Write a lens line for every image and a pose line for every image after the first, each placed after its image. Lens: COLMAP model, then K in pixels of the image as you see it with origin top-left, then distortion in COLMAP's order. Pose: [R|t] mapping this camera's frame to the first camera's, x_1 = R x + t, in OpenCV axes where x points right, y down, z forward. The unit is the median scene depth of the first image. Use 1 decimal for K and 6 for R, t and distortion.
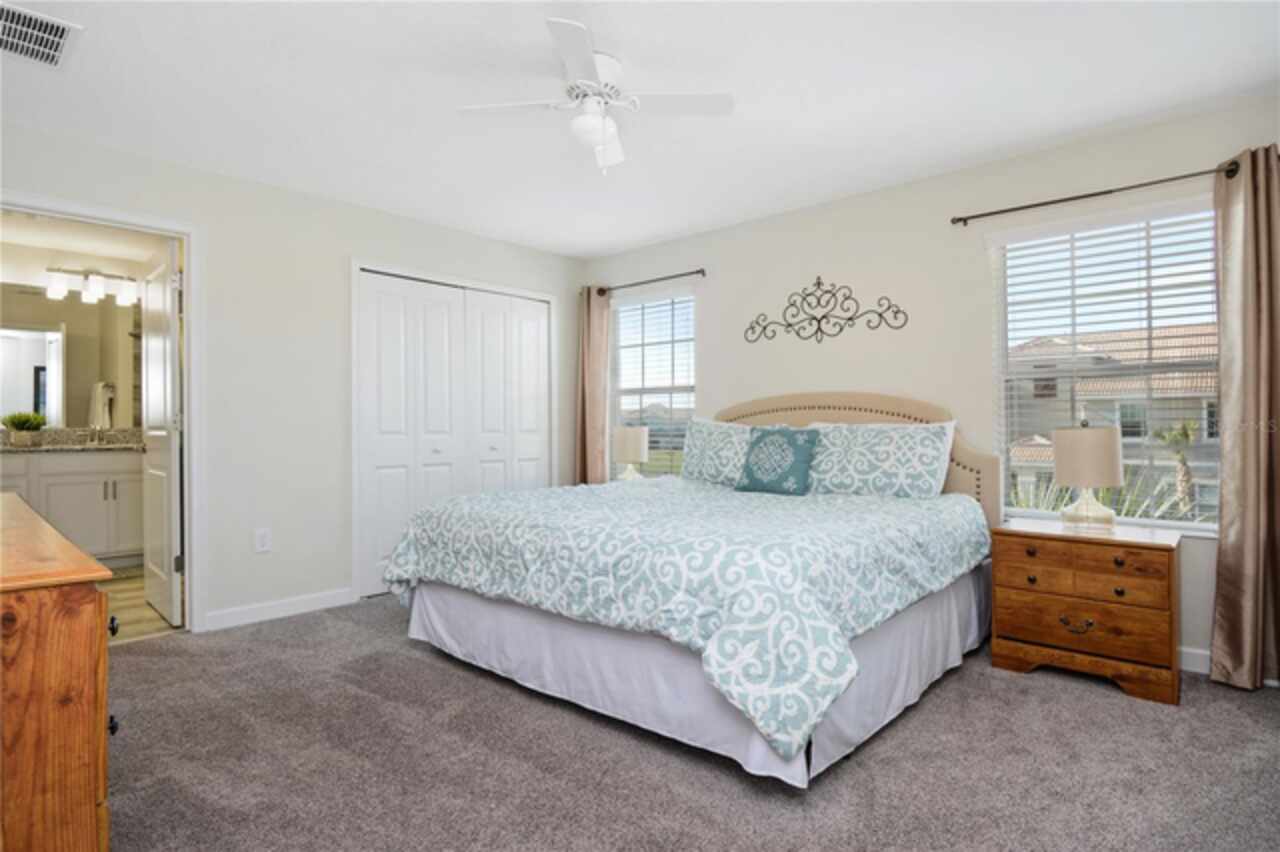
lens RADIAL K [[662.0, 0, 645.8], [0, 662.0, 428.0], [0, 0, 1]] dist [0.001610, -0.000785]
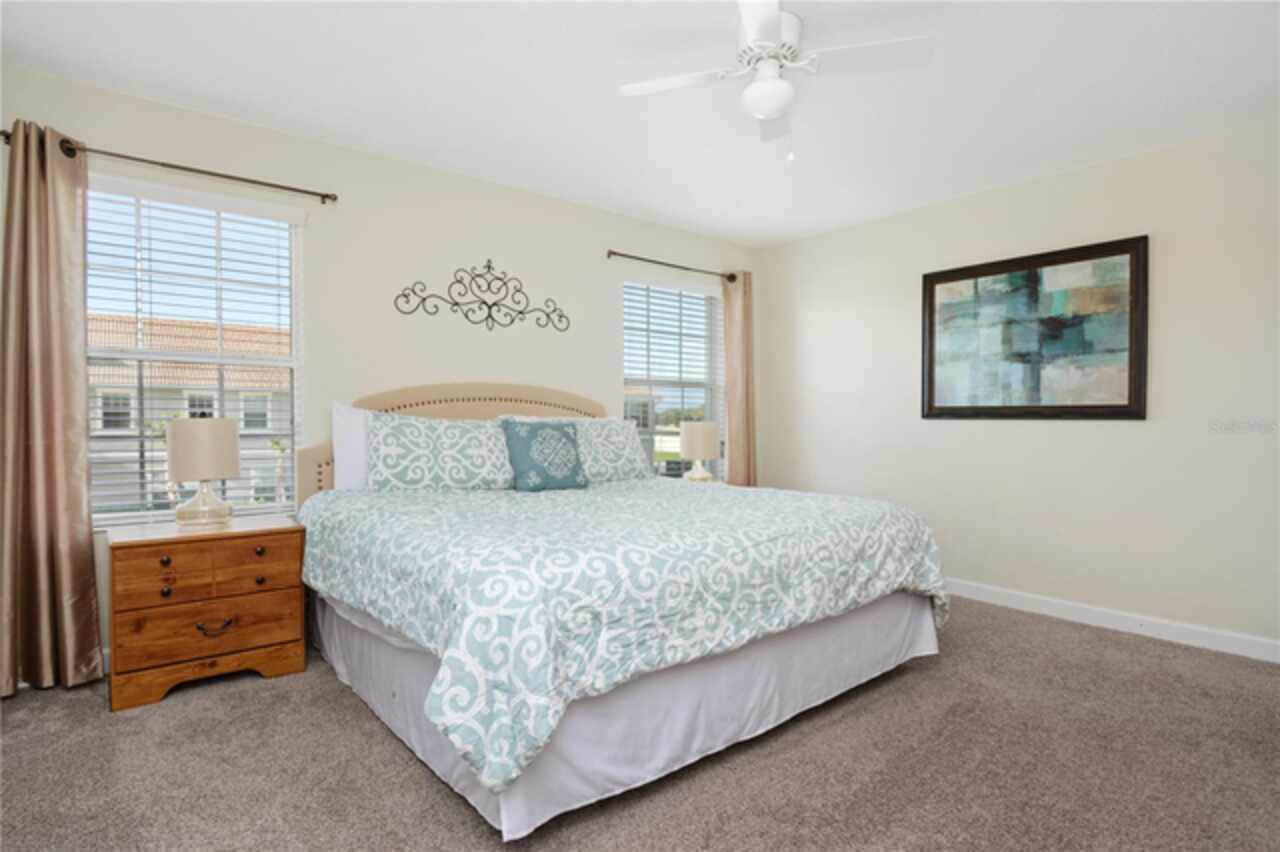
lens RADIAL K [[662.0, 0, 645.8], [0, 662.0, 428.0], [0, 0, 1]] dist [0.001610, -0.000785]
pose [[0.164143, -0.011480, 0.986370, -0.661148], [-0.005978, 0.999902, 0.012633, -0.002924], [-0.986418, -0.007970, 0.164058, 0.652957]]
